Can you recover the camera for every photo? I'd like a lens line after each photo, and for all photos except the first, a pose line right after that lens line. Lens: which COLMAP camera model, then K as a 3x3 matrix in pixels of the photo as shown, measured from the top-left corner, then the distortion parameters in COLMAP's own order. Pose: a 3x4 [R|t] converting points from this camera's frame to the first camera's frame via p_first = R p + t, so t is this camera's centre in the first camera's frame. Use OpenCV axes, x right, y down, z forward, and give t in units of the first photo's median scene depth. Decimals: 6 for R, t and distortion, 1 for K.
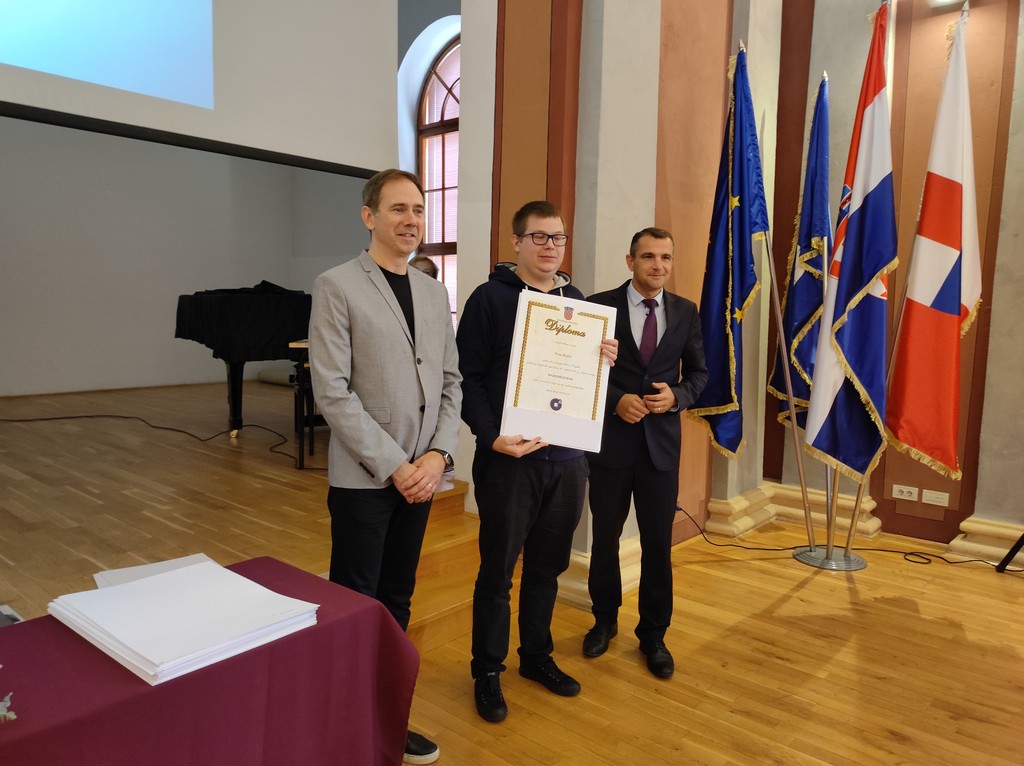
lens RADIAL K [[756.0, 0, 512.1], [0, 756.0, 387.8], [0, 0, 1]] dist [0.039414, -0.034267]
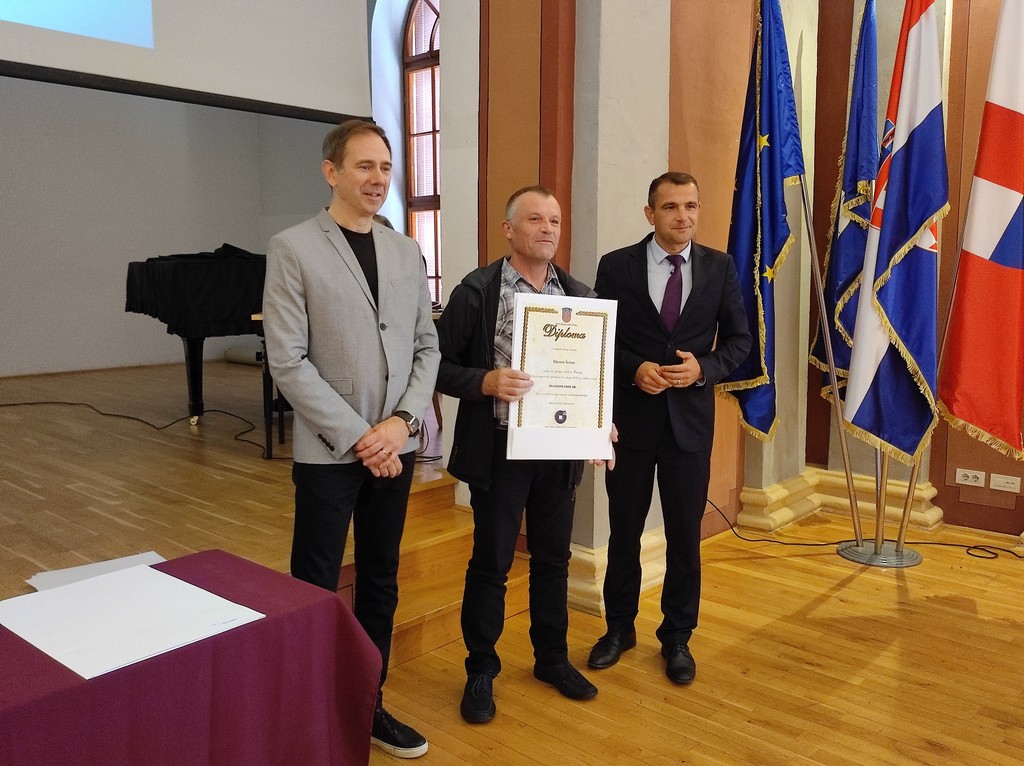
lens RADIAL K [[896.0, 0, 512.8], [0, 896.0, 388.1], [0, 0, 1]] dist [0.036100, -0.026665]
pose [[0.999672, -0.014948, -0.020795, 0.027177], [0.015445, 0.999594, 0.023963, 0.005293], [0.020428, -0.024276, 0.999497, -0.029489]]
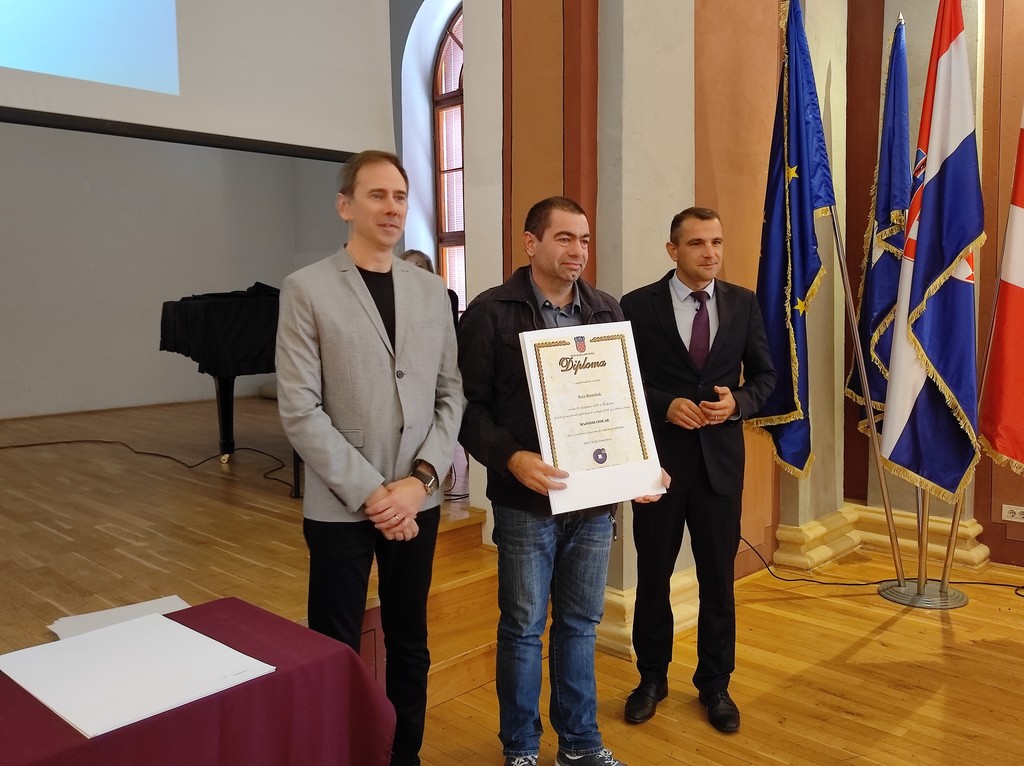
lens RADIAL K [[896.0, 0, 511.8], [0, 896.0, 387.2], [0, 0, 1]] dist [0.036100, -0.026665]
pose [[0.997776, -0.025044, -0.061765, 0.037935], [0.024349, 0.999632, -0.011979, -0.001711], [0.062042, 0.010449, 0.998019, -0.017806]]
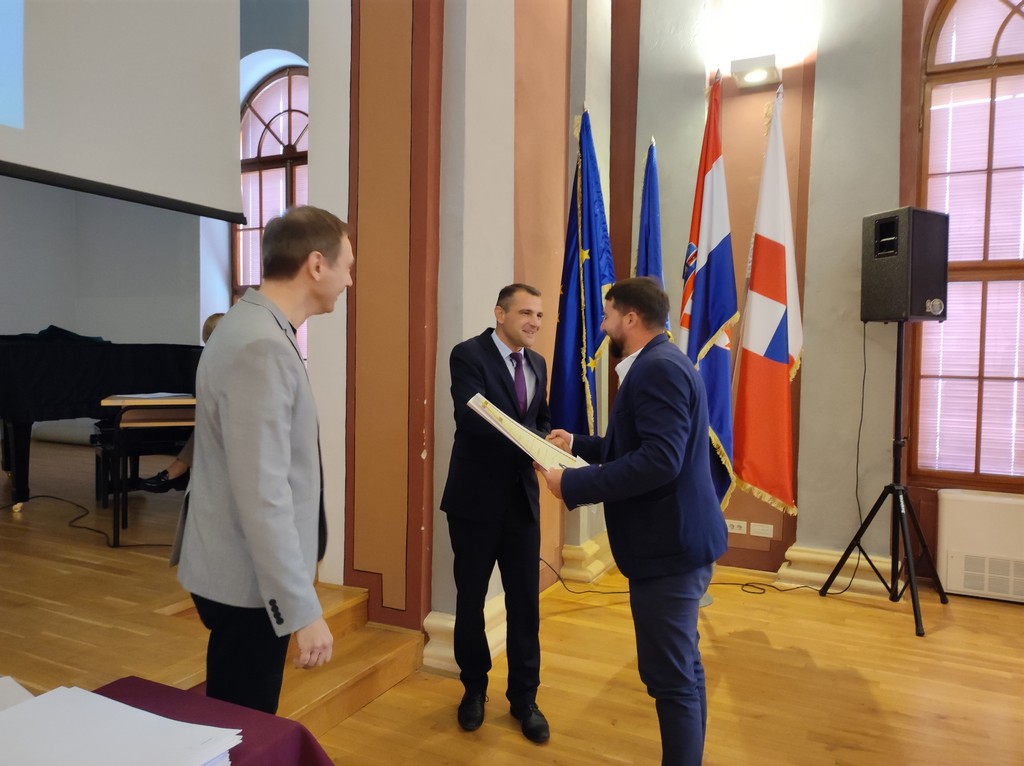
lens RADIAL K [[756.0, 0, 515.6], [0, 756.0, 384.0], [0, 0, 1]] dist [0.039414, -0.034267]
pose [[0.965077, -0.015263, 0.261522, -0.069795], [0.030699, 0.998012, -0.055038, -0.015985], [-0.260162, 0.061144, 0.963627, 0.045883]]
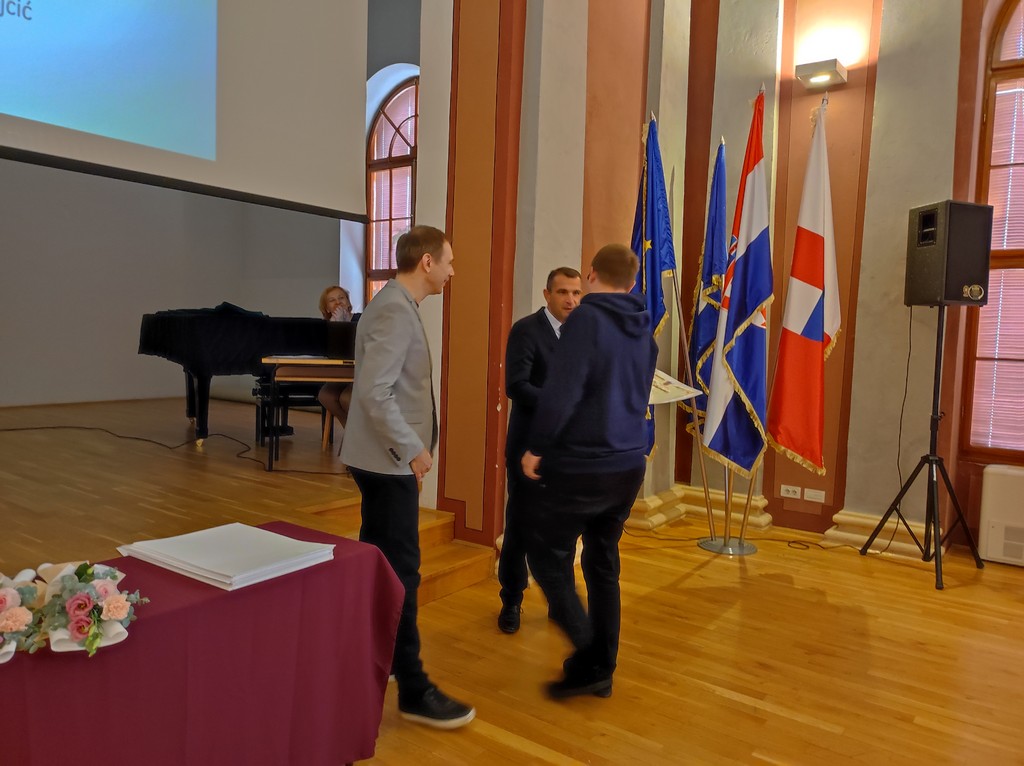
lens RADIAL K [[756.0, 0, 511.7], [0, 756.0, 387.5], [0, 0, 1]] dist [0.039414, -0.034267]
pose [[0.996038, 0.007345, 0.088627, -0.024069], [-0.004727, 0.999547, -0.029719, 0.016144], [-0.088805, 0.029183, 0.995621, -0.163077]]
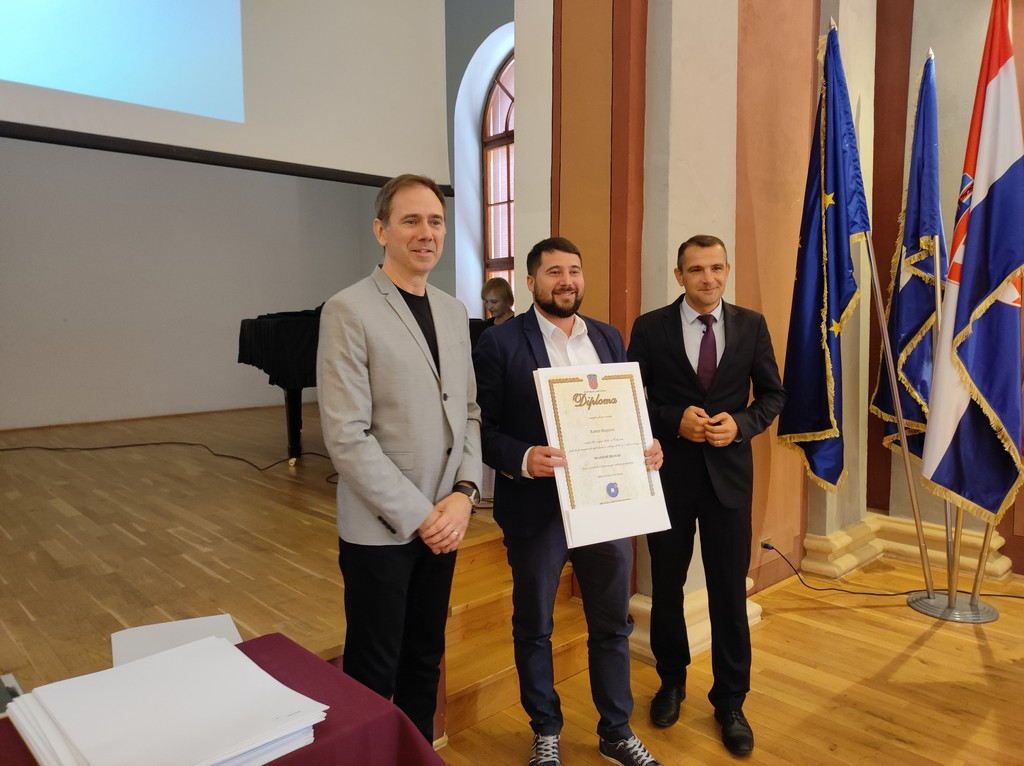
lens RADIAL K [[756.0, 0, 510.6], [0, 756.0, 386.2], [0, 0, 1]] dist [0.039414, -0.034267]
pose [[0.994398, -0.016553, -0.104398, 0.015450], [0.014617, 0.999707, -0.019282, -0.017404], [0.104686, 0.017648, 0.994349, 0.089507]]
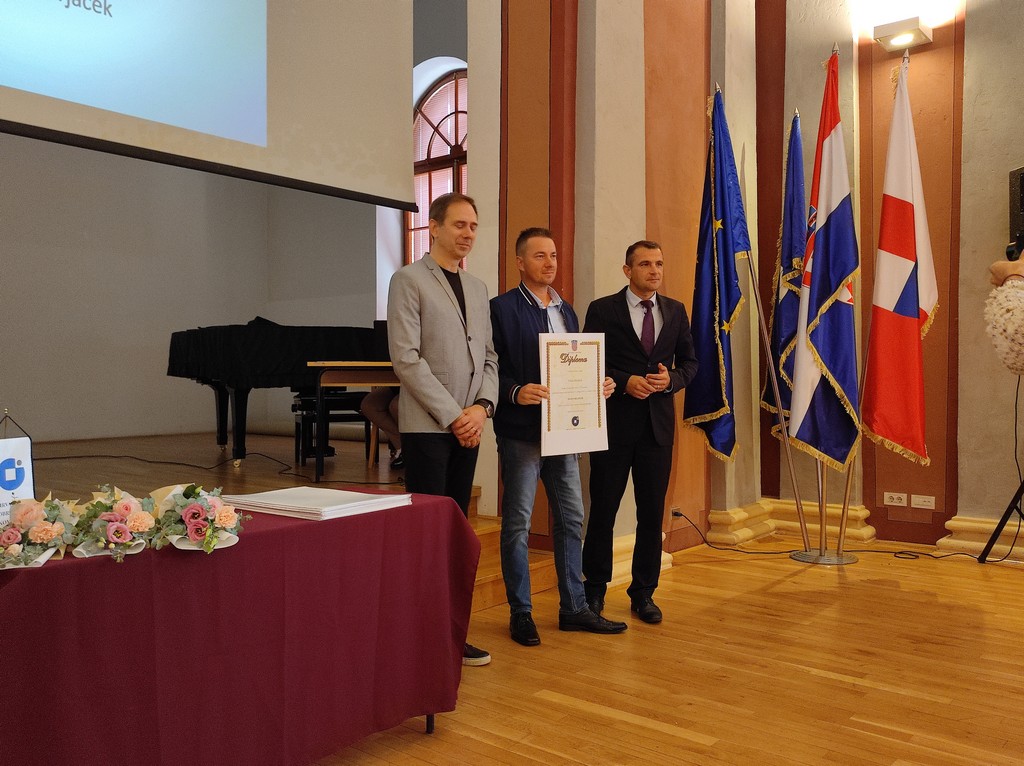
lens RADIAL K [[896.0, 0, 513.1], [0, 896.0, 389.1], [0, 0, 1]] dist [0.036100, -0.026665]
pose [[0.999299, -0.020449, 0.031369, -0.048604], [0.023190, 0.995704, -0.089645, 0.101849], [-0.029401, 0.090310, 0.995480, -0.263001]]
